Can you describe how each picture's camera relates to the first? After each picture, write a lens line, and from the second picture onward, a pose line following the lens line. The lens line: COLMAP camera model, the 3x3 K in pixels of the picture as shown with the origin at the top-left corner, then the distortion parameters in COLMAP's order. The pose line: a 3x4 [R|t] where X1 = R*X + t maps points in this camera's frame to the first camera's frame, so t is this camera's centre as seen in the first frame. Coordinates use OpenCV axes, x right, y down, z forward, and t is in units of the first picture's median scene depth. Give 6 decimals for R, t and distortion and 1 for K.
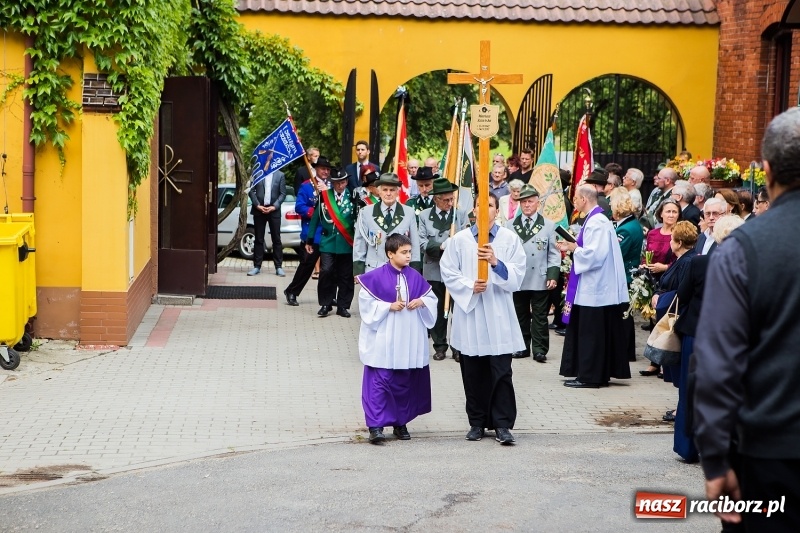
lens RADIAL K [[1429.6, 0, 401.6], [0, 1429.6, 265.1], [0, 0, 1]] dist [0.115744, -0.037386]
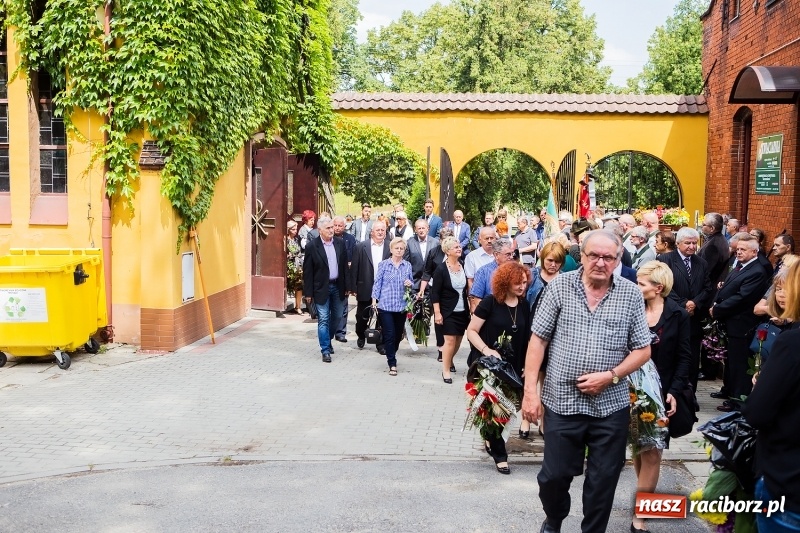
lens RADIAL K [[849.6, 0, 402.2], [0, 849.6, 267.4], [0, 0, 1]] dist [-0.073497, 0.136790]
pose [[0.981001, 0.010969, -0.193694, 0.113083], [-0.014945, 0.999706, -0.019076, -0.005508], [0.193428, 0.021608, 0.980877, 0.215144]]
